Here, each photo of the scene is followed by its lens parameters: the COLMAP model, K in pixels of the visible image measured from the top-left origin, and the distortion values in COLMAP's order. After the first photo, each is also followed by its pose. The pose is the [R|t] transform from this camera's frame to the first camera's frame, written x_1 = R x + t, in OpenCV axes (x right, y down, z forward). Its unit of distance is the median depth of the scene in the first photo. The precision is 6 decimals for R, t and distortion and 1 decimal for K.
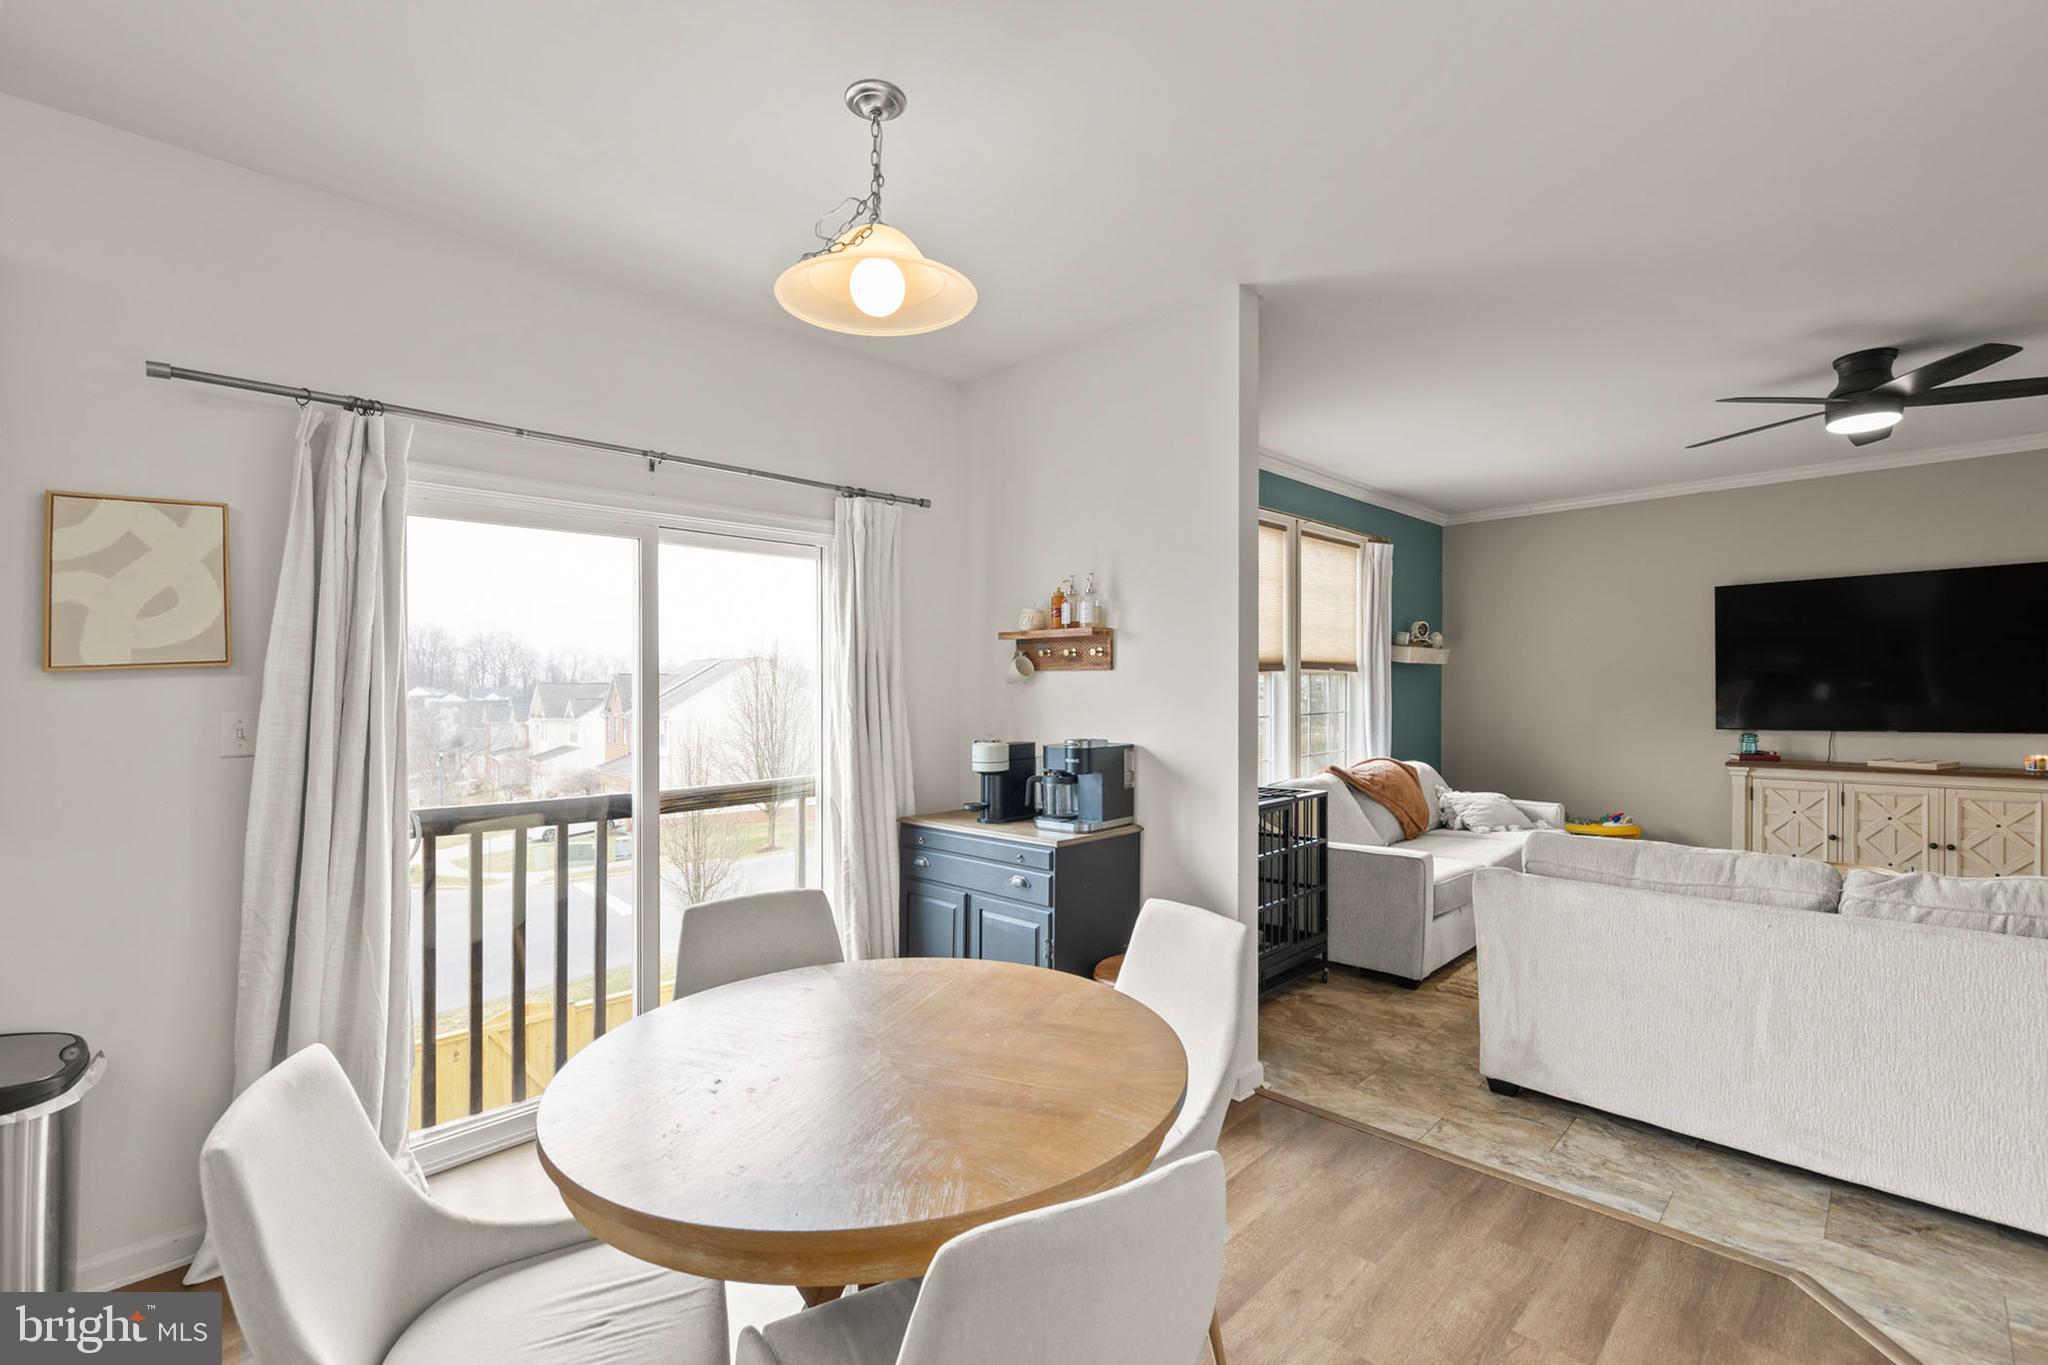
lens RADIAL K [[887.3, 0, 1009.9], [0, 887.3, 696.4], [0, 0, 1]] dist [0.007192, -0.000262]
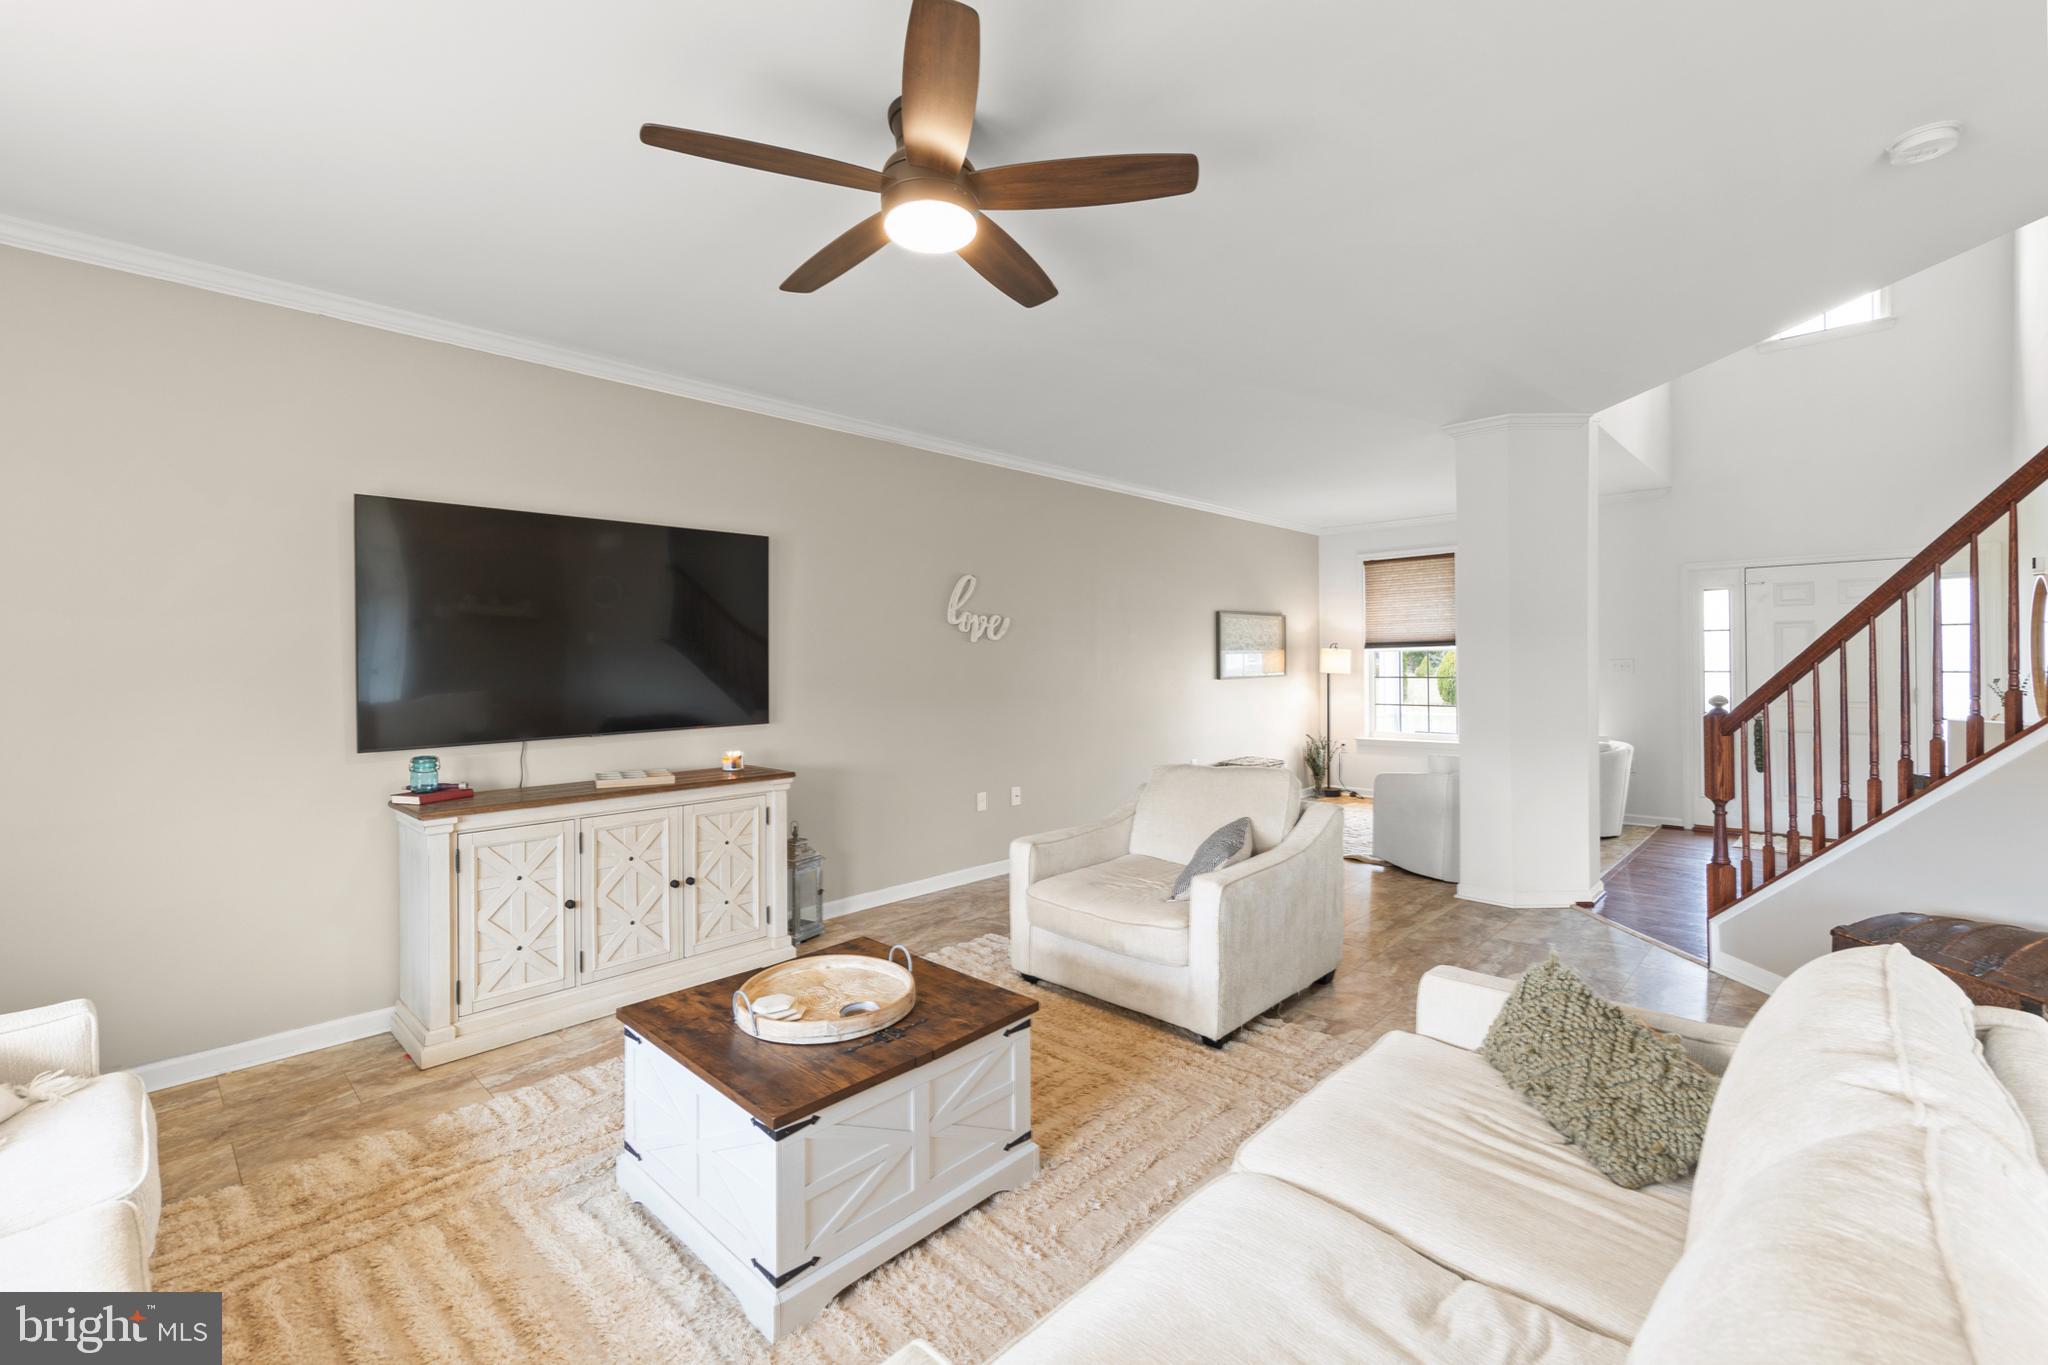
lens RADIAL K [[887.3, 0, 1043.0], [0, 887.3, 655.7], [0, 0, 1]] dist [0.007192, -0.000262]
pose [[-0.026069, 0.015956, 0.999533, 0.294184], [0.019752, 0.999686, -0.015444, -0.008382], [-0.999465, 0.019341, -0.026376, 0.760026]]
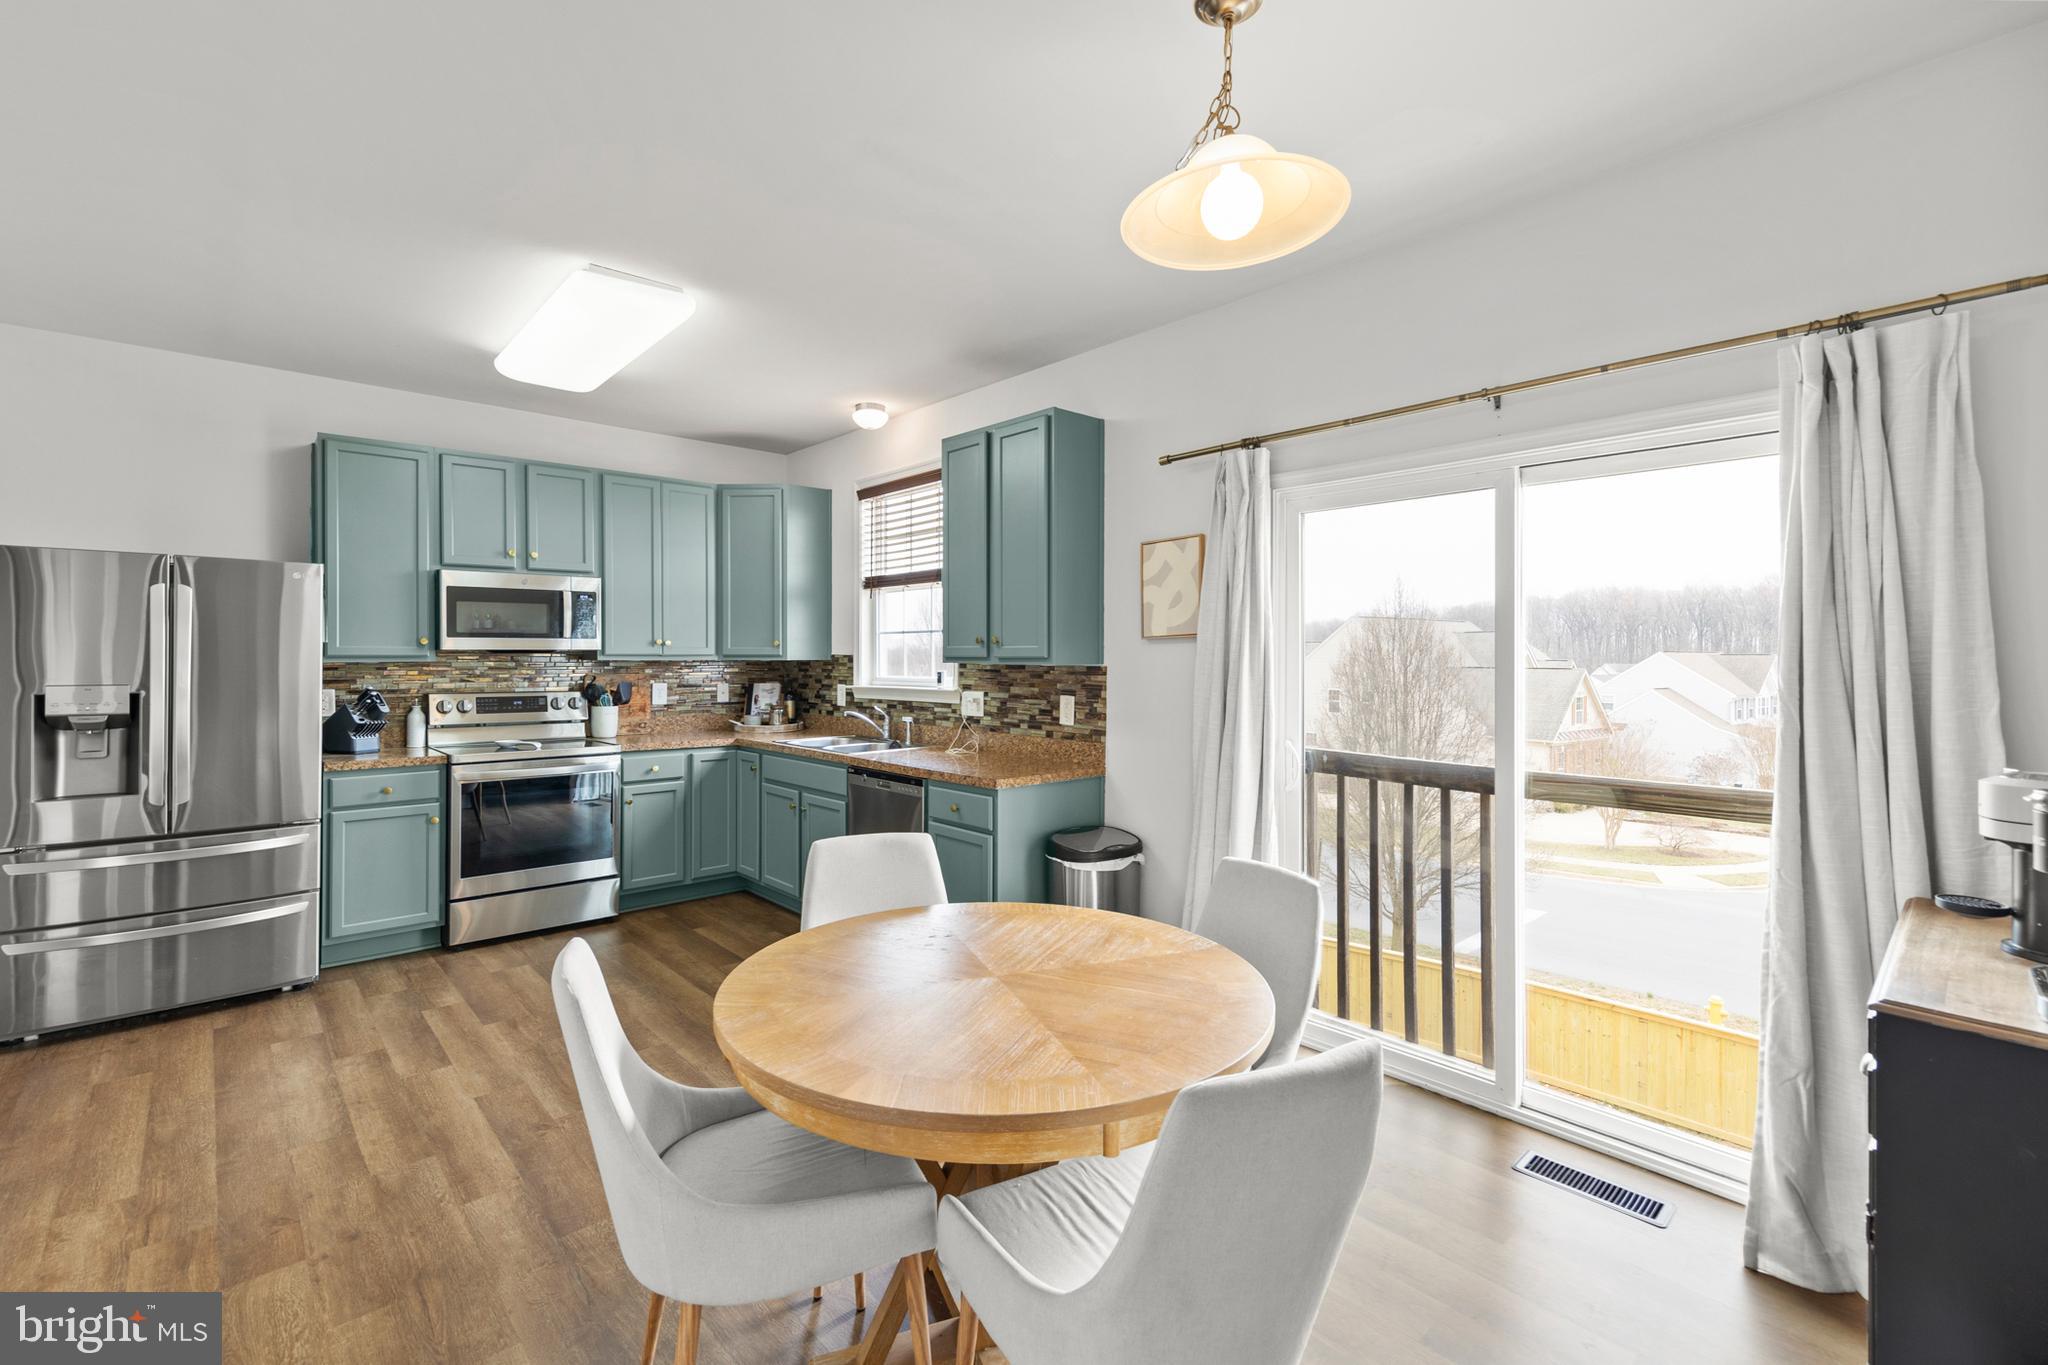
lens RADIAL K [[887.3, 0, 1041.1], [0, 887.3, 656.2], [0, 0, 1]] dist [0.007192, -0.000262]
pose [[-0.028790, 0.009547, -0.999540, 0.332375], [-0.014550, 0.999844, 0.009969, -0.005526], [0.999480, 0.014830, -0.028647, 0.374217]]
